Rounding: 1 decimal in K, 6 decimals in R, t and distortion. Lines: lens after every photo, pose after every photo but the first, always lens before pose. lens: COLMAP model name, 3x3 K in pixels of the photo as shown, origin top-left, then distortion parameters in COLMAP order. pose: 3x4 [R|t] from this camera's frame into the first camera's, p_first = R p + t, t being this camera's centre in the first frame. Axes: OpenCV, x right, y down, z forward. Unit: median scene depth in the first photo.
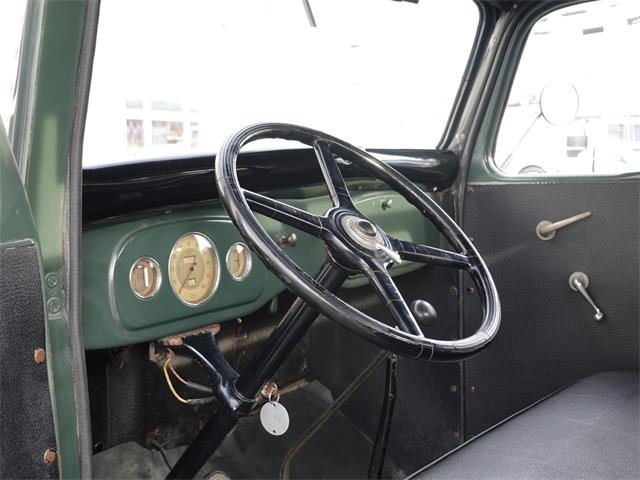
lens RADIAL K [[796.8, 0, 320.0], [0, 796.8, 240.0], [0, 0, 1]] dist [-0.011470, -0.012091]
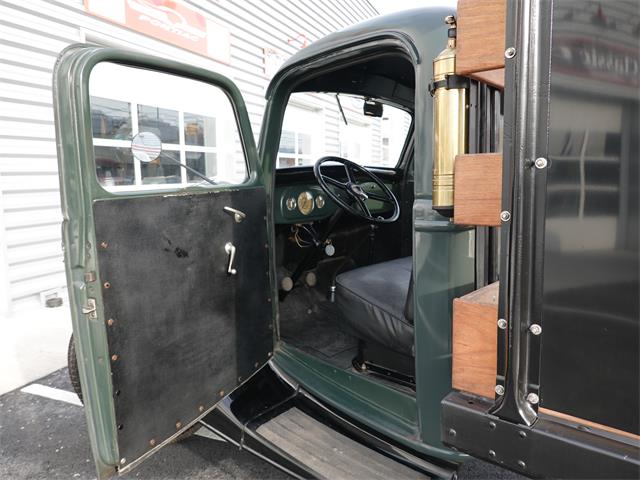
lens RADIAL K [[513.7, 0, 320.0], [0, 513.7, 240.0], [0, 0, 1]] dist [-0.007584, -0.000989]
pose [[0.993647, 0.026916, -0.109272, 0.125844], [-0.026142, 0.999622, 0.008510, 0.167626], [0.109460, -0.005600, 0.993975, -1.034510]]
